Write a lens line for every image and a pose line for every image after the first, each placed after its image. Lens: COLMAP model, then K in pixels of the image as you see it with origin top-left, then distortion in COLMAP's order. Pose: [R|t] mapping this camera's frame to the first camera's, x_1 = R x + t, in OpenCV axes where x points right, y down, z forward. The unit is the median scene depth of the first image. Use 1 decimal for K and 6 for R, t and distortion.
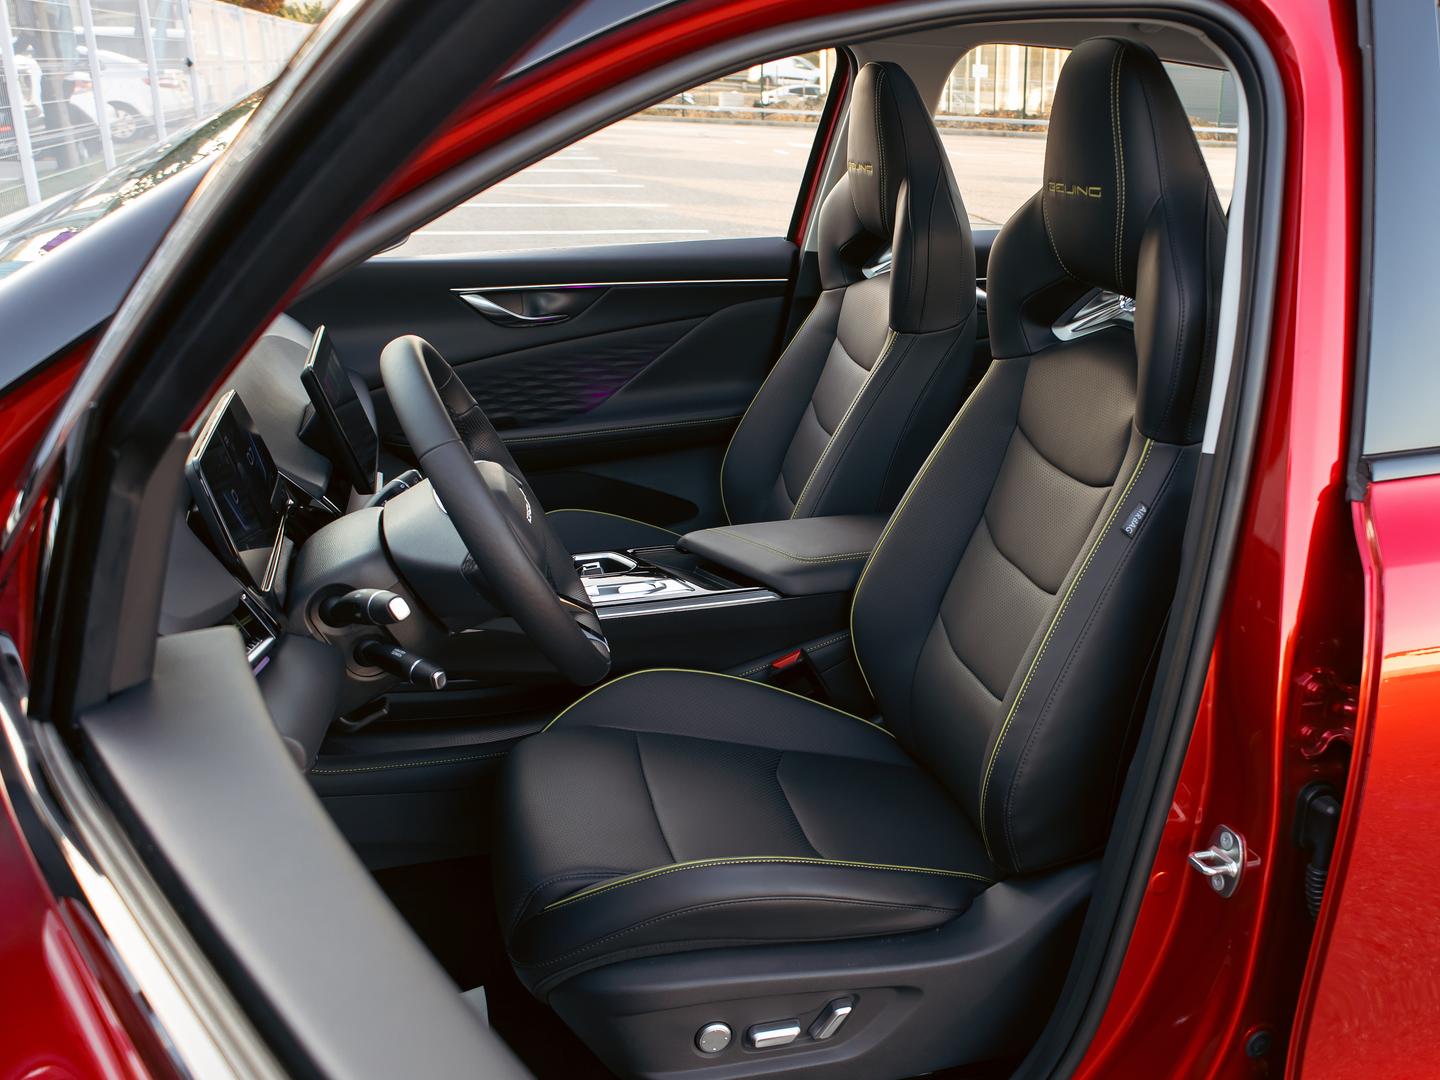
lens RADIAL K [[1383.9, 0, 720.0], [0, 1383.9, 540.0], [0, 0, 1]] dist [-0.008498, -0.000923]
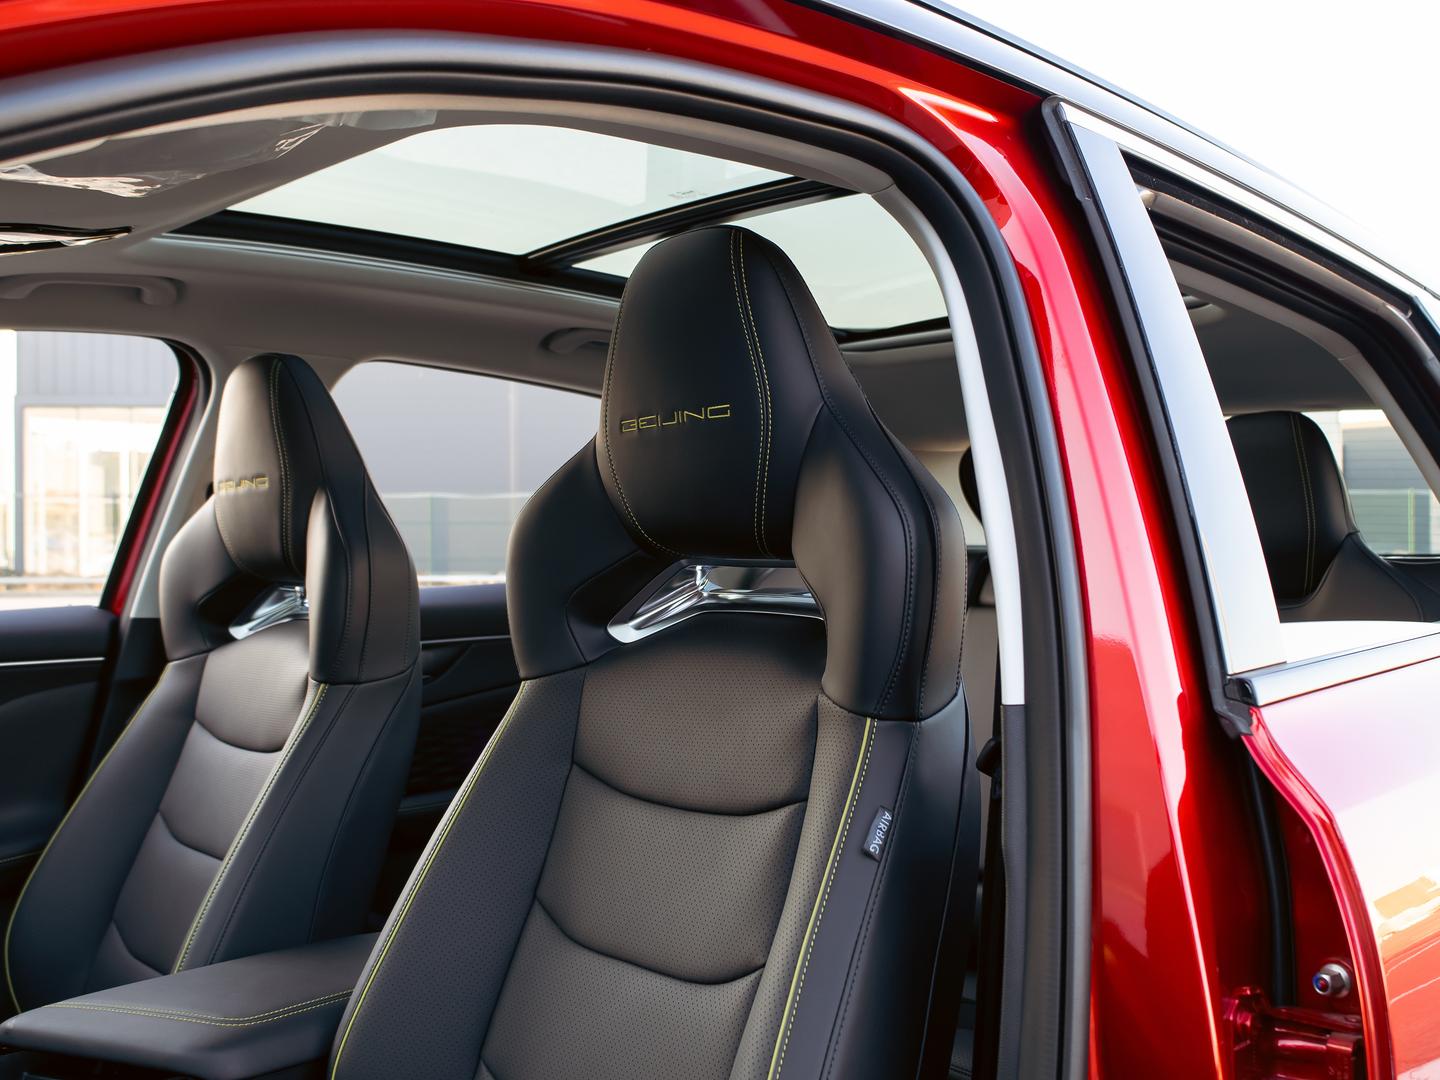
lens RADIAL K [[1383.9, 0, 720.0], [0, 1383.9, 540.0], [0, 0, 1]] dist [-0.008498, -0.000923]
pose [[0.844907, 0.014262, 0.534723, -0.085148], [0.162879, 0.945315, -0.282576, 0.018098], [-0.509512, 0.325845, 0.796381, 0.273697]]
